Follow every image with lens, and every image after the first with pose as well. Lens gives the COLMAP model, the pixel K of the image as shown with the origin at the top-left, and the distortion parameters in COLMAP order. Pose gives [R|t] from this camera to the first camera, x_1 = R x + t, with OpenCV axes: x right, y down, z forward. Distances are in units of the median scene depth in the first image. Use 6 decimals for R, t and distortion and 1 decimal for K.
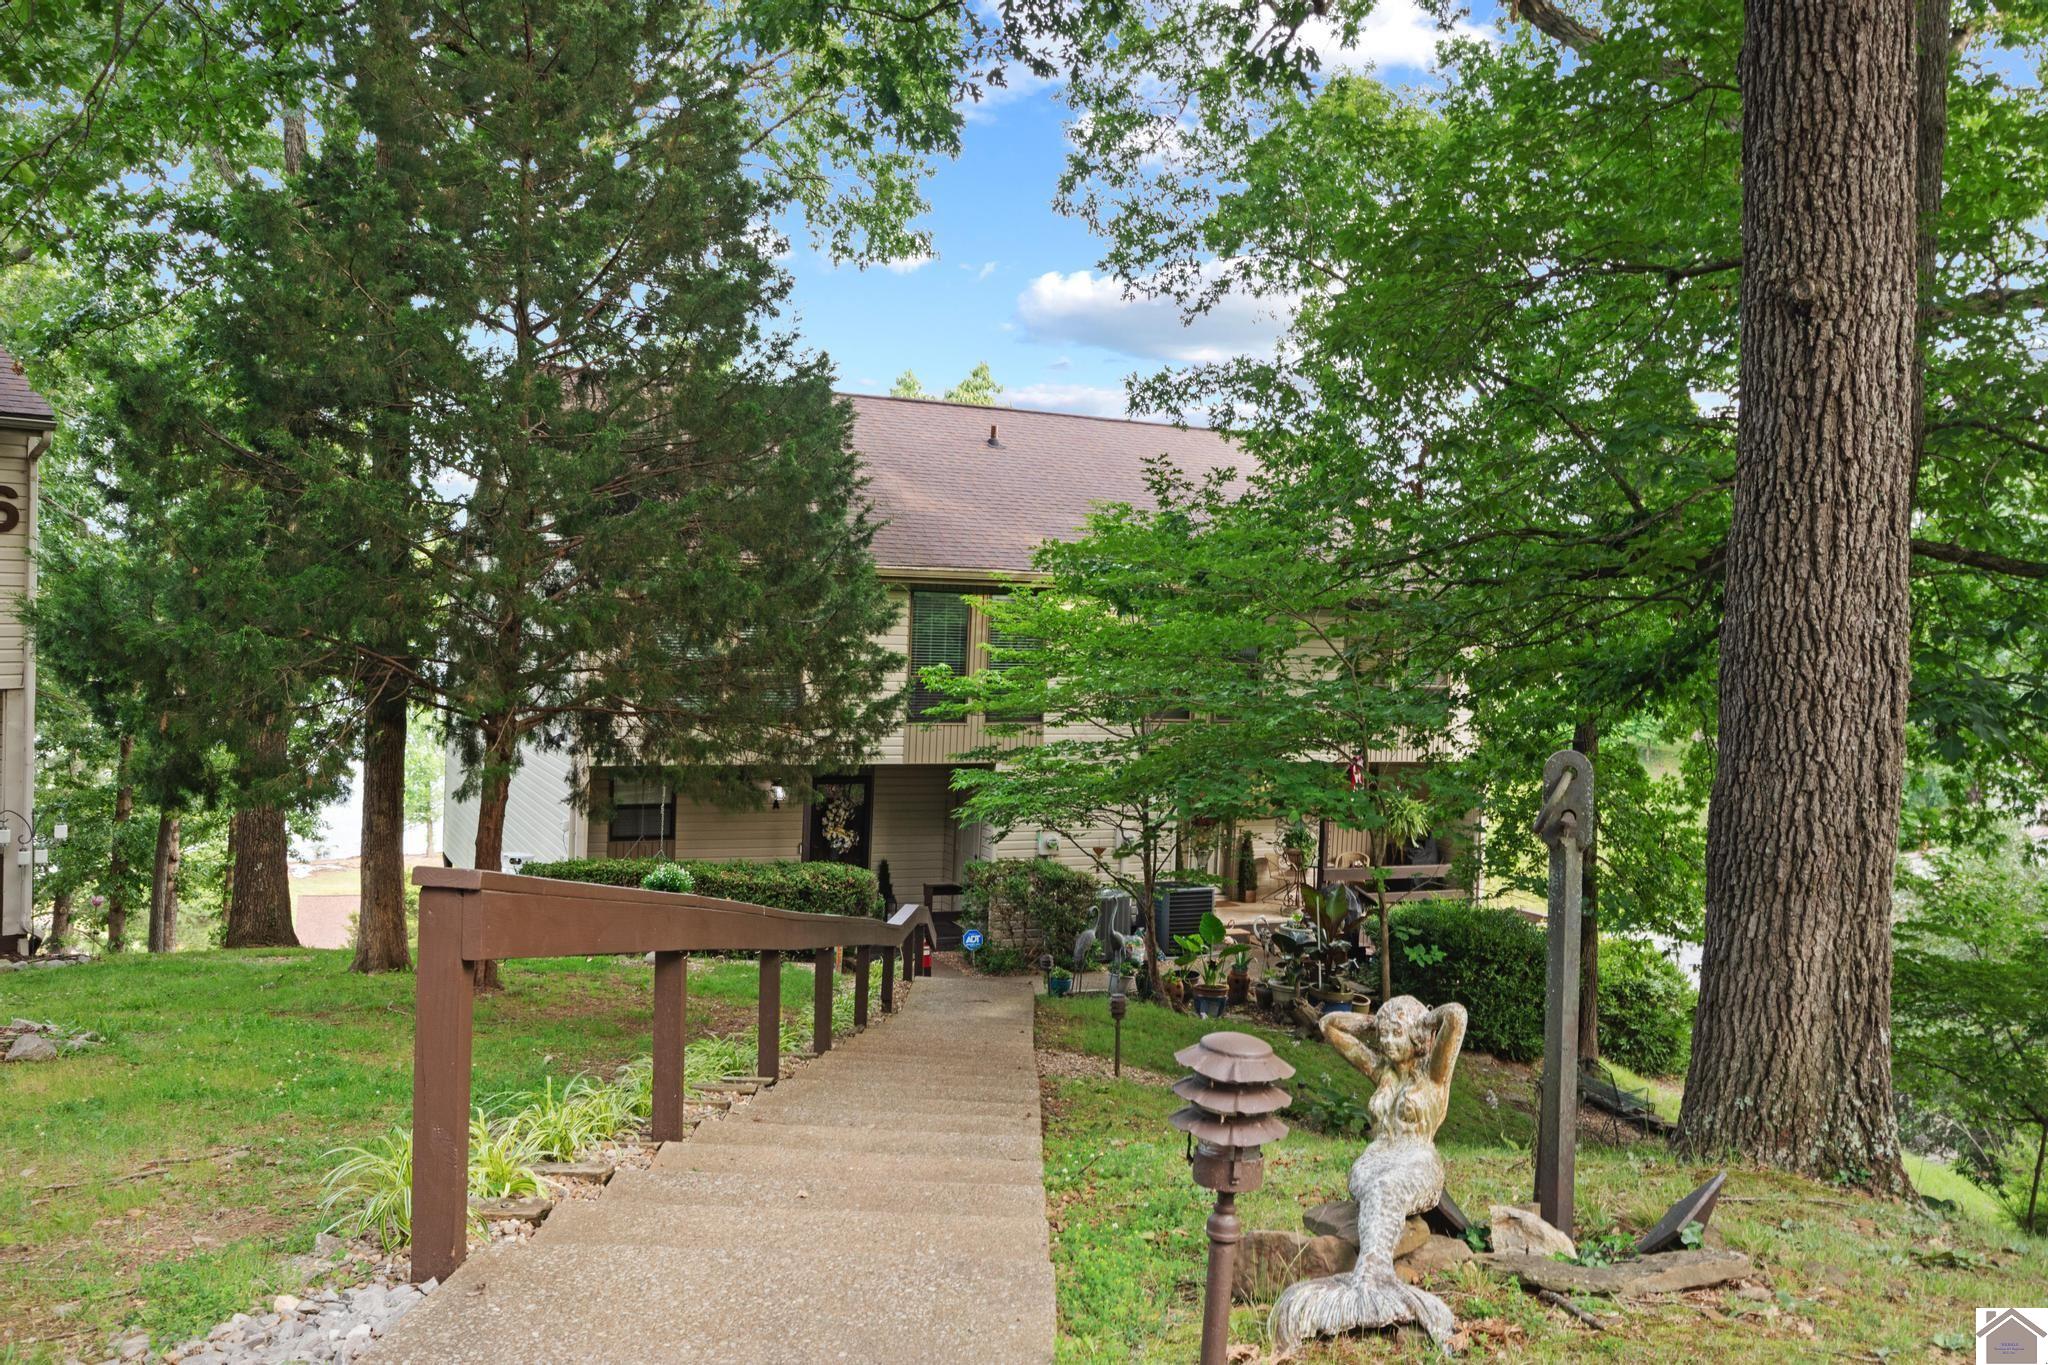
lens RADIAL K [[1729.0, 0, 1021.4], [0, 1729.0, 606.0], [0, 0, 1]] dist [0.002600, 0.002058]
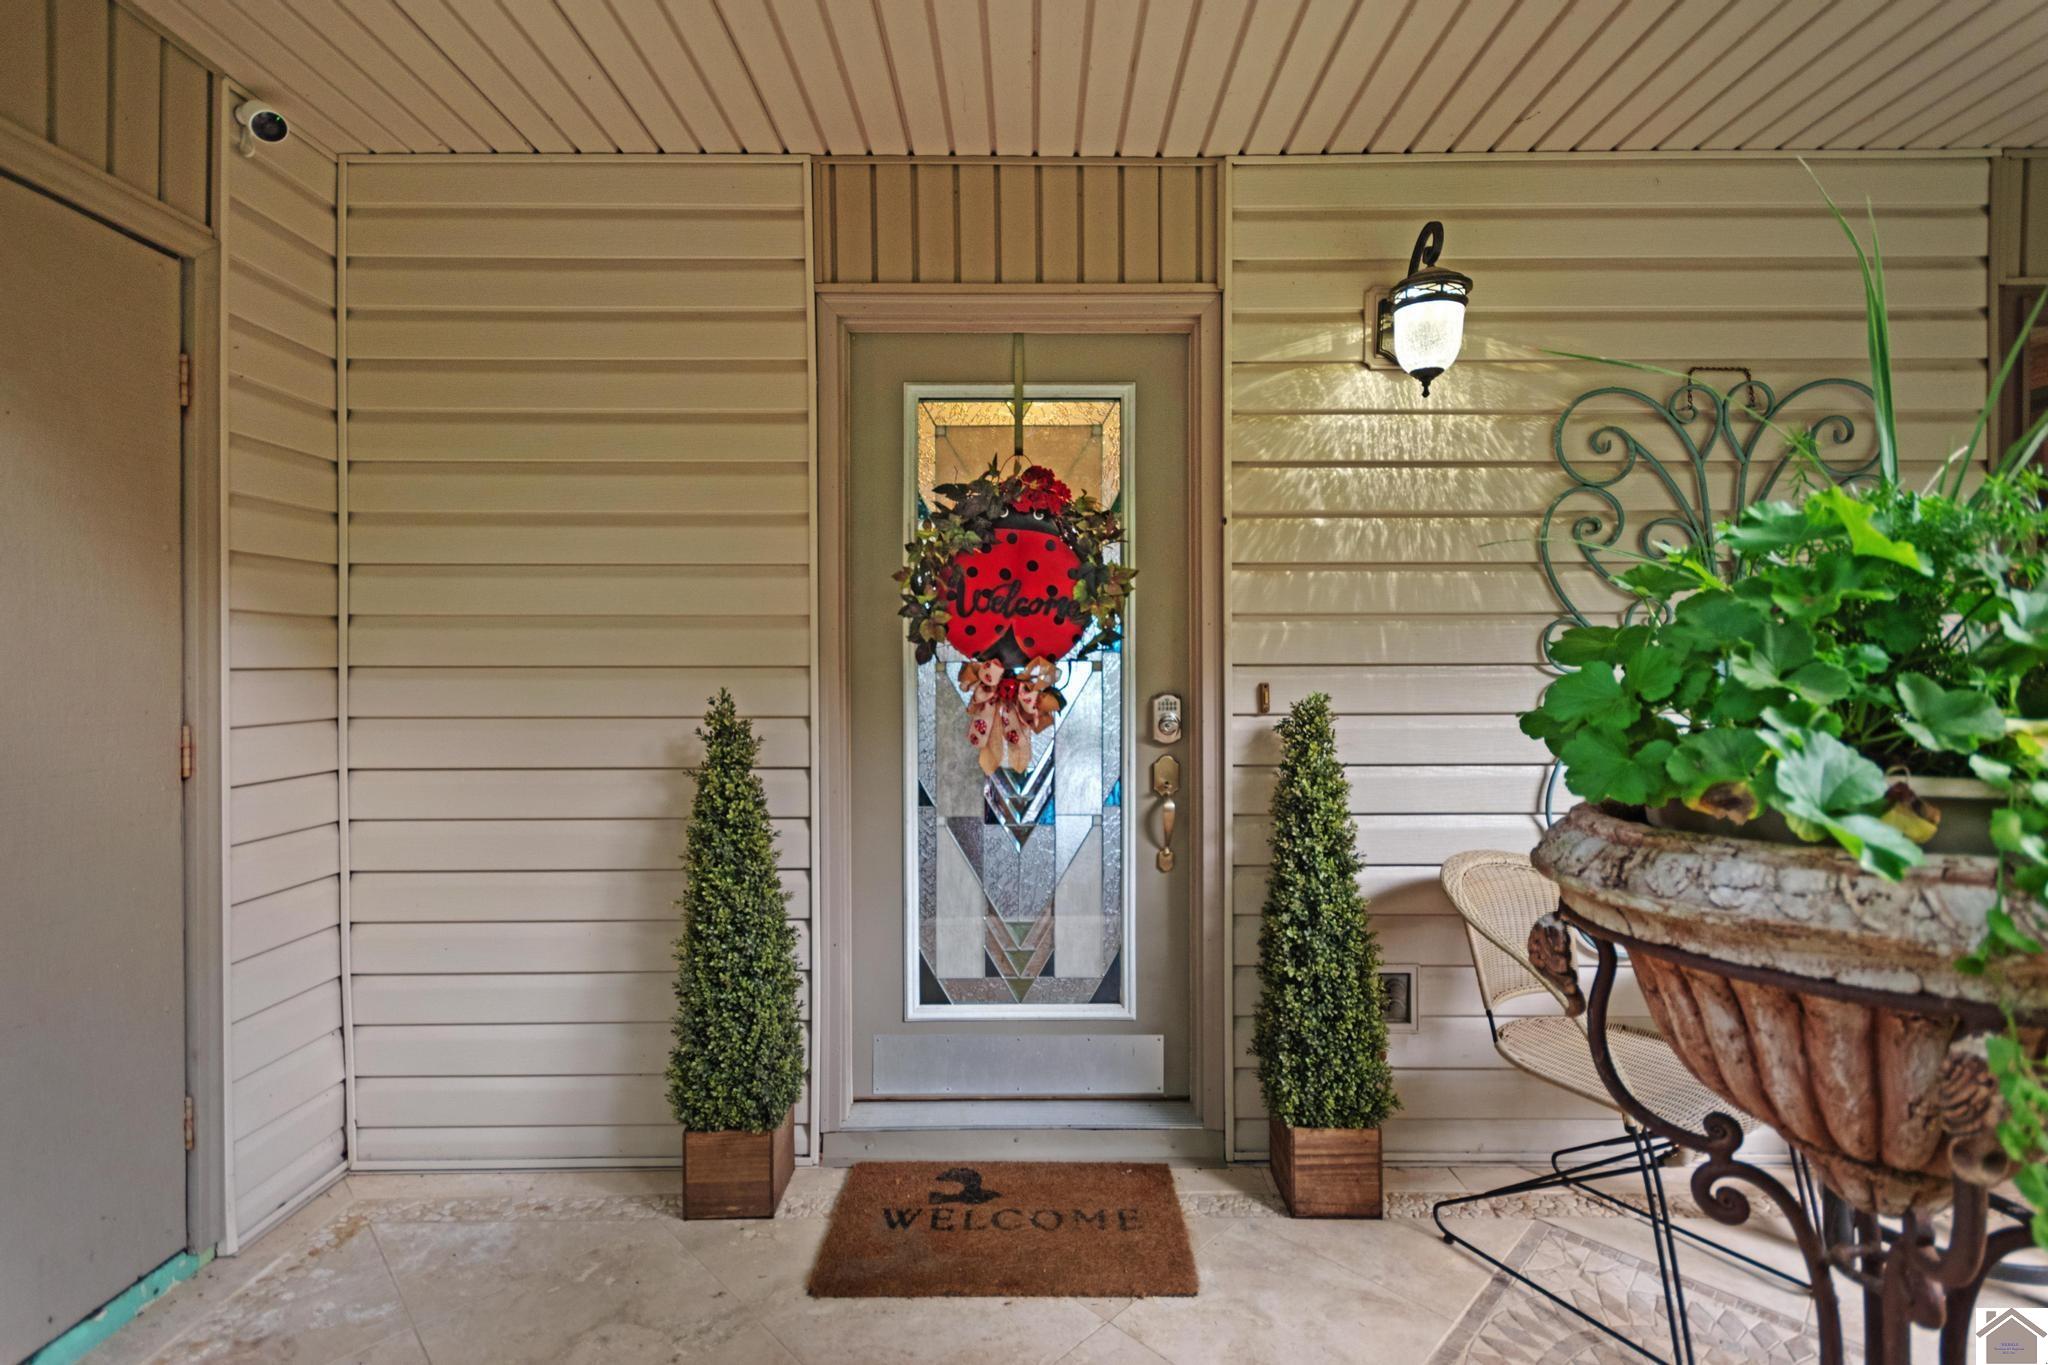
lens RADIAL K [[908.9, 0, 1030.2], [0, 908.9, 666.1], [0, 0, 1]] dist [0.008123, -0.000129]
pose [[0.904266, -0.042371, -0.424863, 0.171529], [0.037889, 0.999101, -0.018999, 0.153633], [0.425286, 0.001083, 0.905058, 1.106659]]
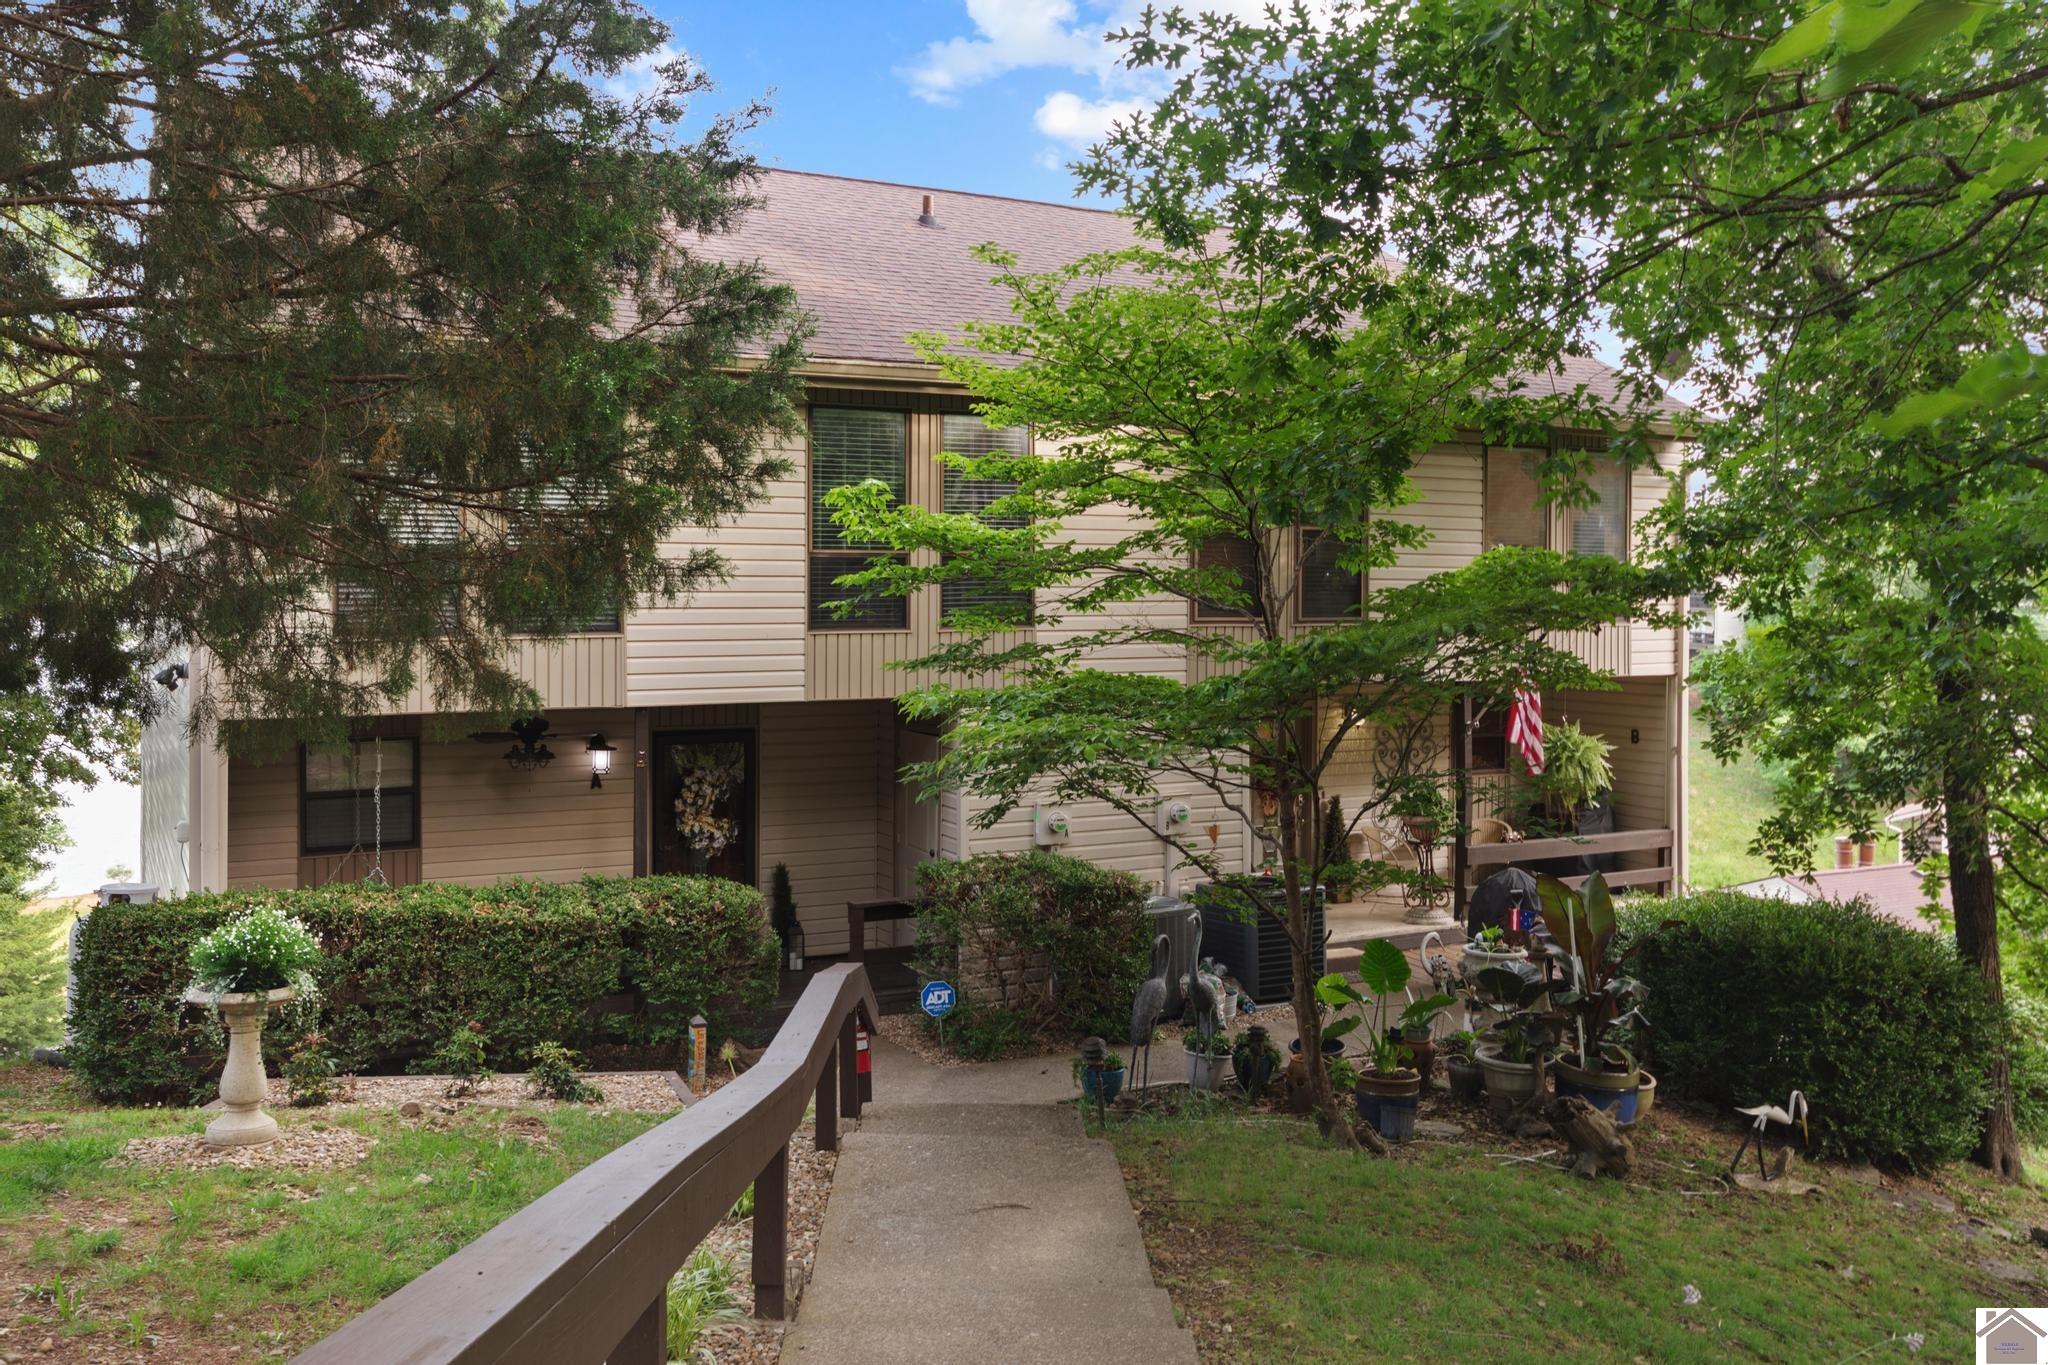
lens RADIAL K [[1729.0, 0, 1021.4], [0, 1729.0, 606.0], [0, 0, 1]] dist [0.002600, 0.002058]
pose [[0.997811, -0.037735, 0.054308, -0.026175], [0.037390, 0.999274, 0.007363, 0.058156], [-0.054547, -0.005316, 0.998497, 0.415890]]
